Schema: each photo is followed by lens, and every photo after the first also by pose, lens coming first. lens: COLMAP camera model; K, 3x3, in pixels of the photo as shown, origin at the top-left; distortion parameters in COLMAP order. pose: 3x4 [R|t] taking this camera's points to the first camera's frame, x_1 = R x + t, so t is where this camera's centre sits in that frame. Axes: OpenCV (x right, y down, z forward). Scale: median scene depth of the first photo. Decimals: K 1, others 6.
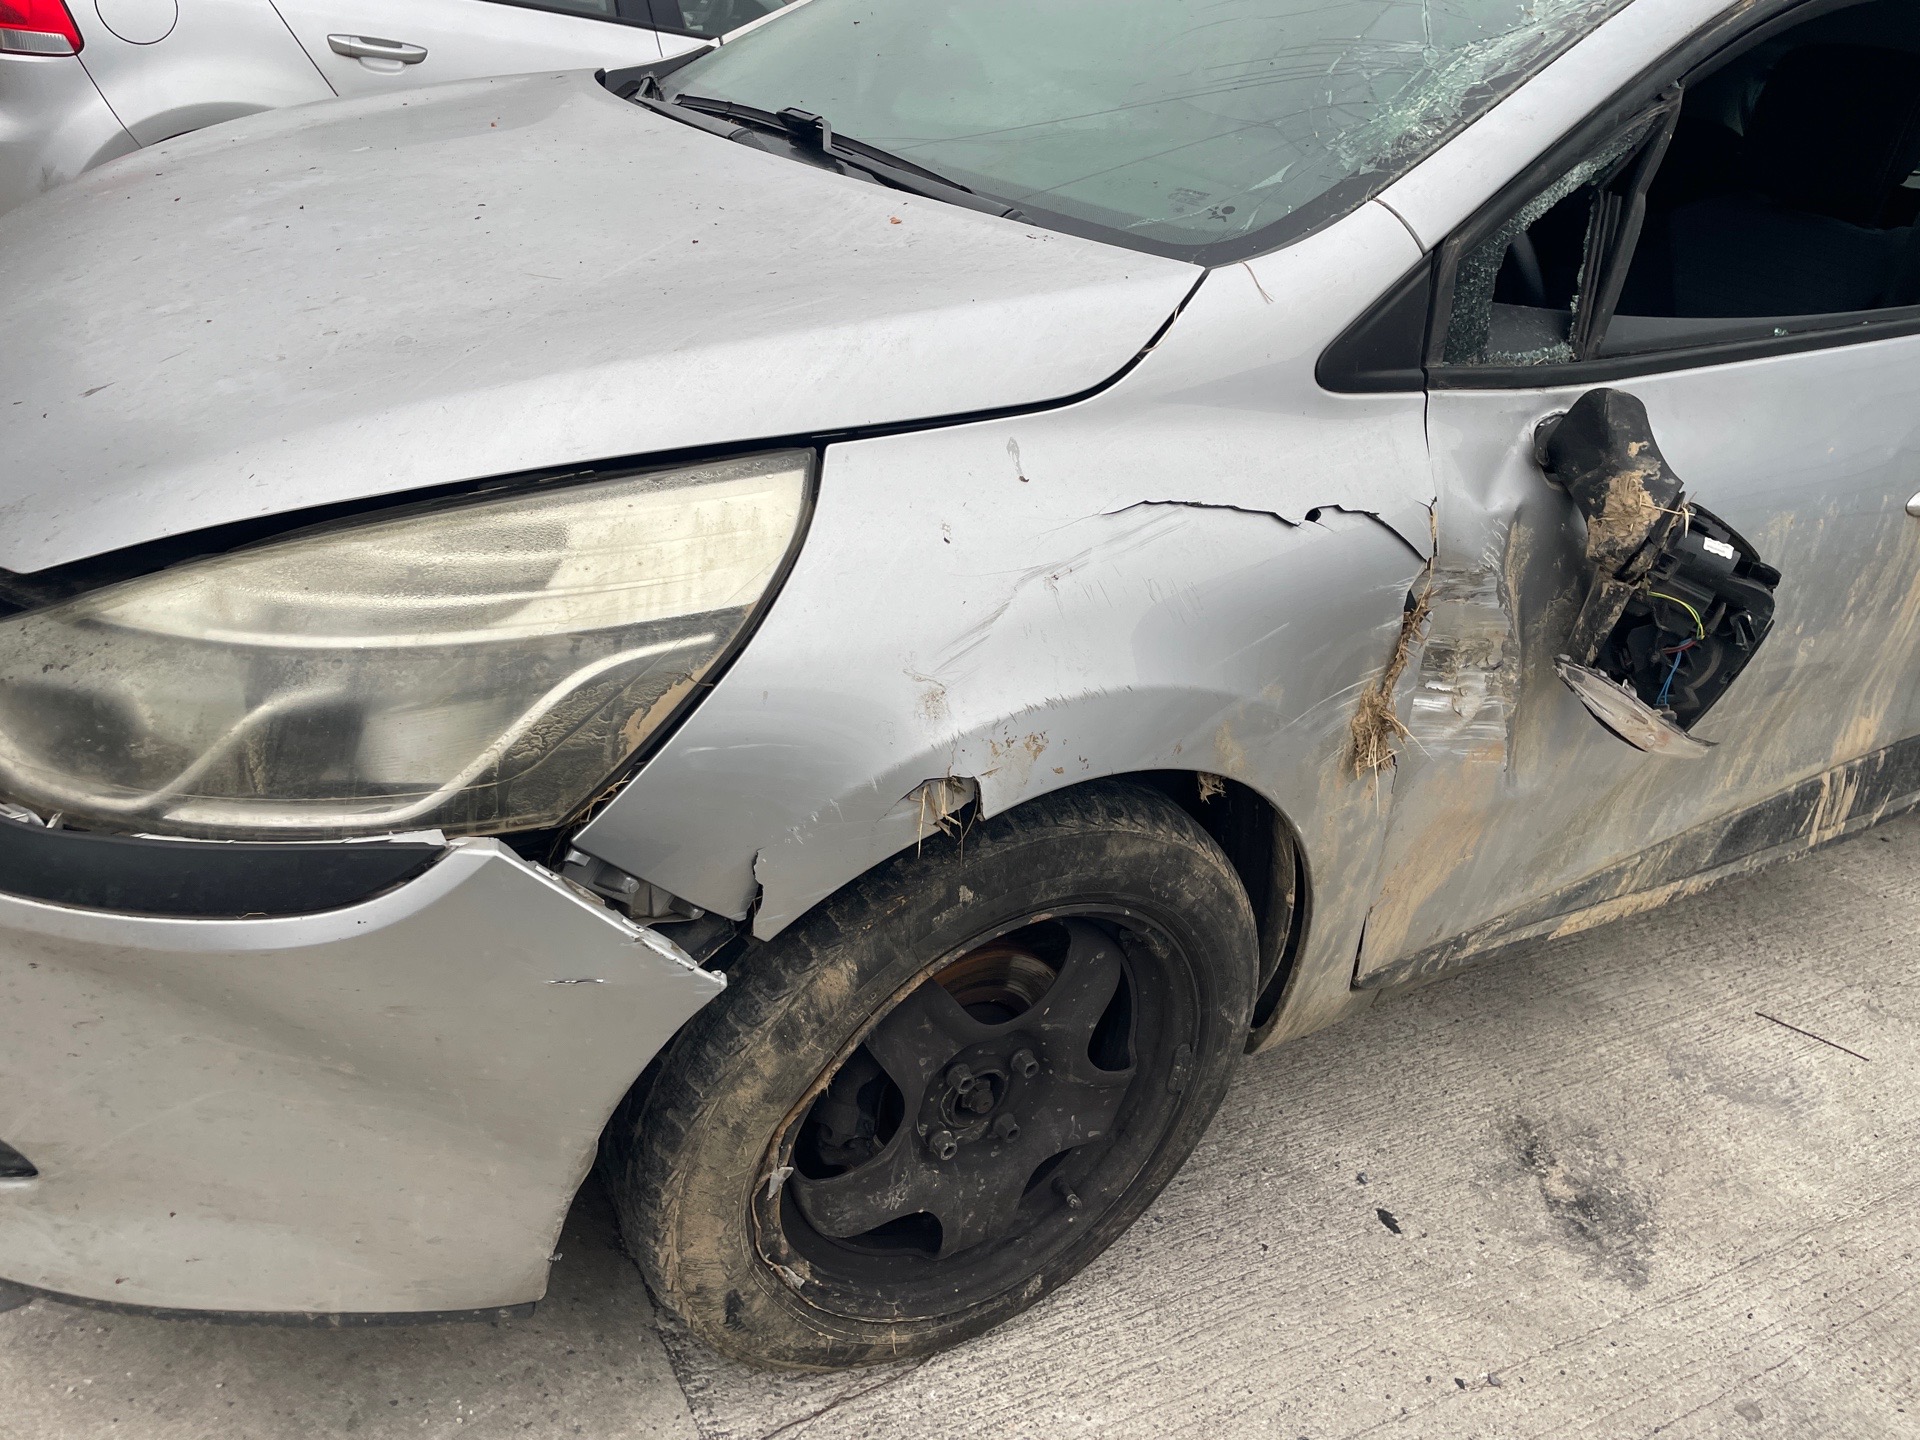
lens RADIAL K [[1452.9, 0, 948.7], [0, 1452.9, 697.3], [0, 0, 1]] dist [0.082687, -0.107237]
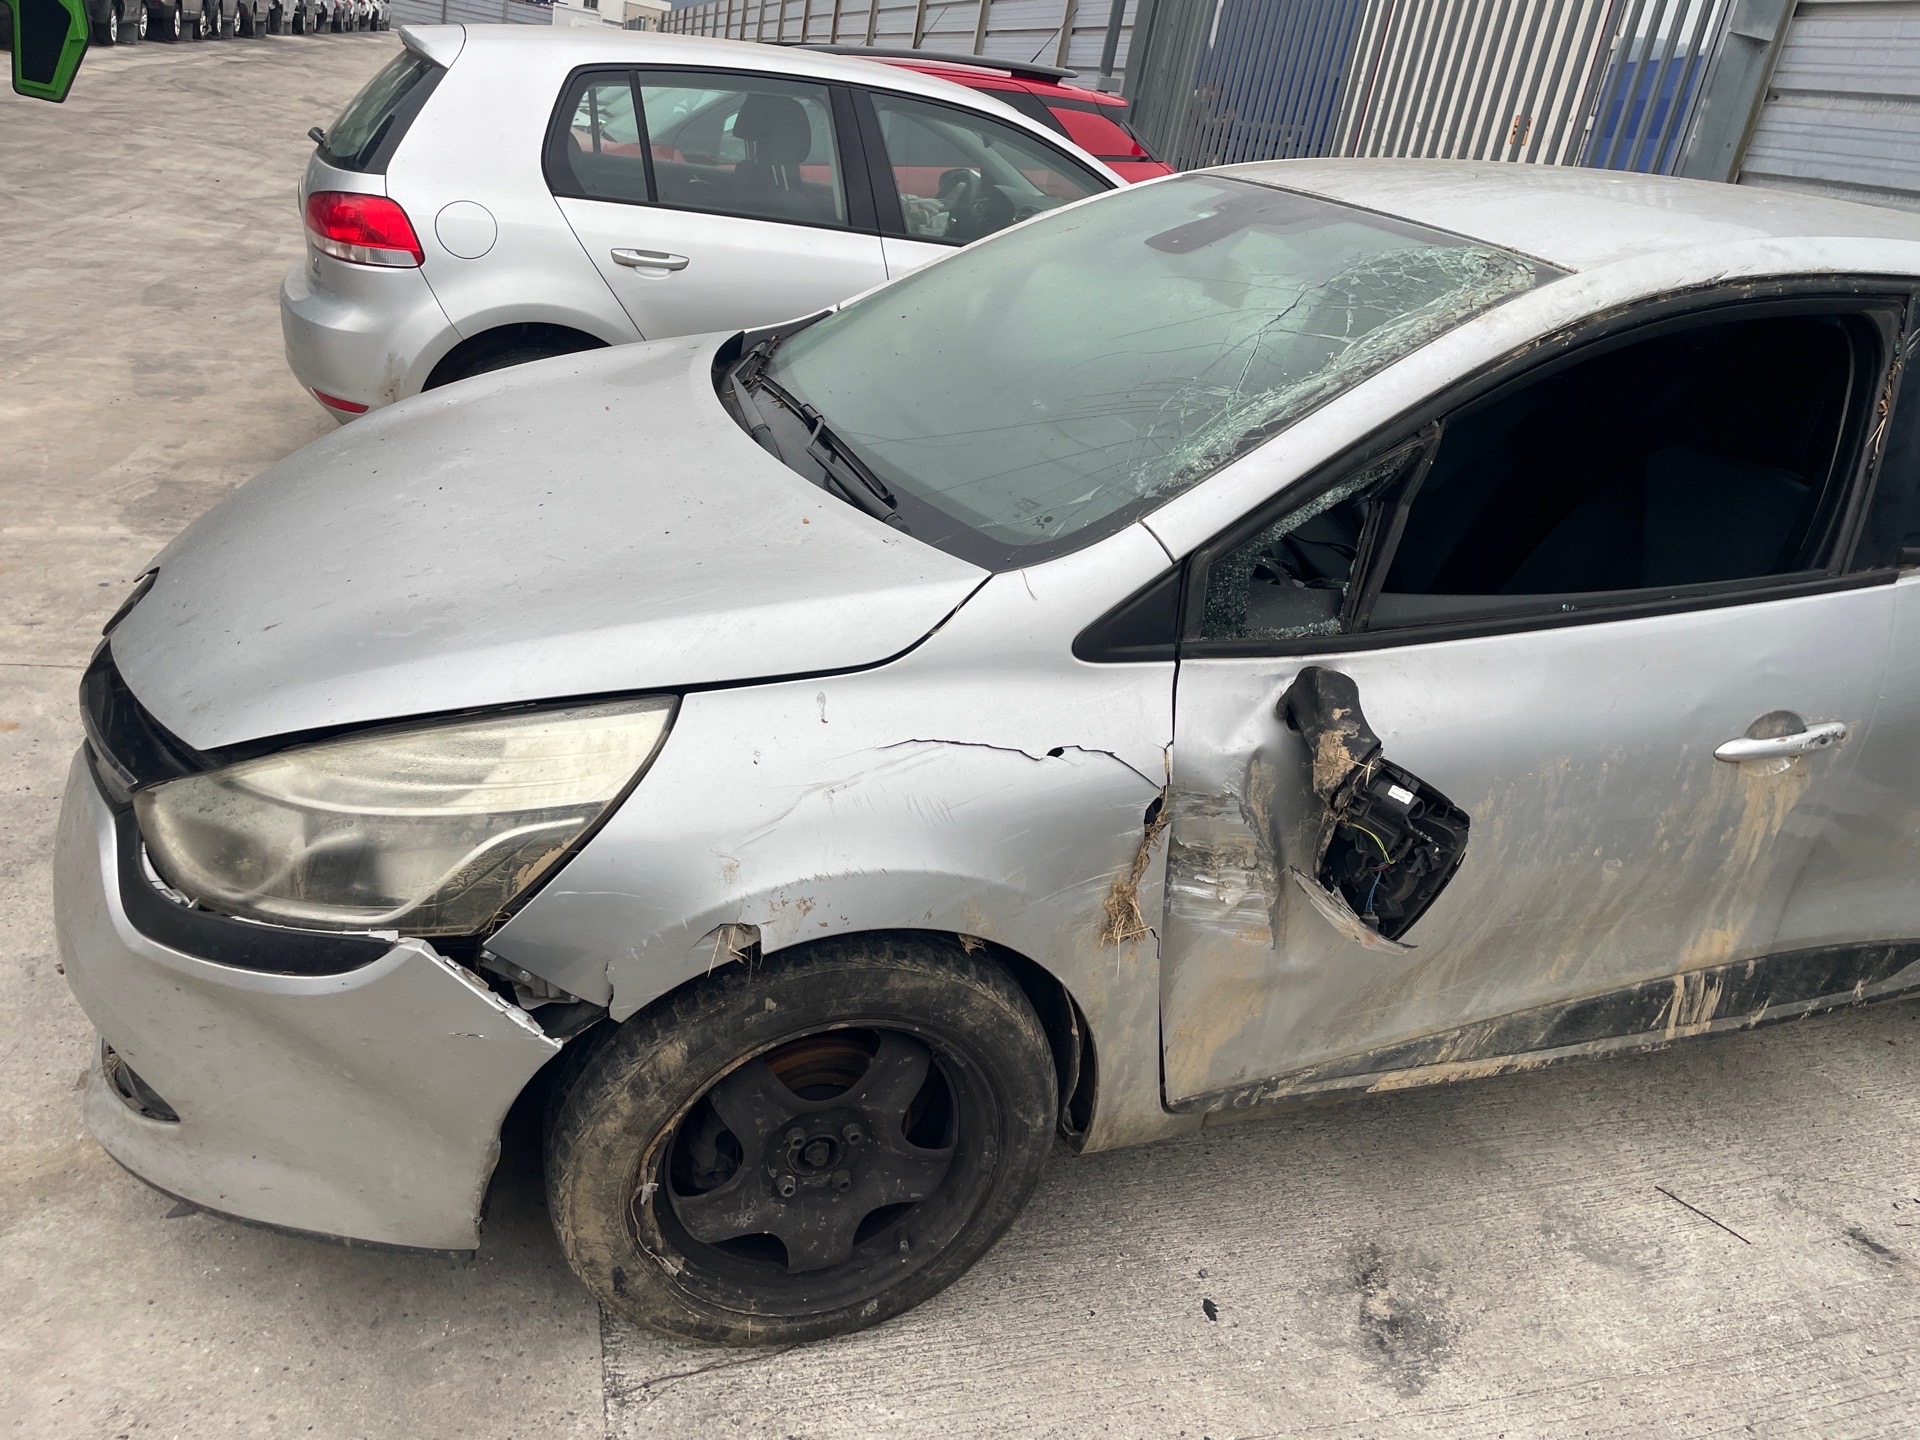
lens RADIAL K [[1447.2, 0, 975.4], [0, 1447.2, 698.7], [0, 0, 1]] dist [0.085392, -0.110893]
pose [[0.976686, 0.064274, -0.204827, 0.405881], [-0.075800, 0.995922, -0.048923, -0.092229], [0.200847, 0.063309, 0.977575, -0.320839]]
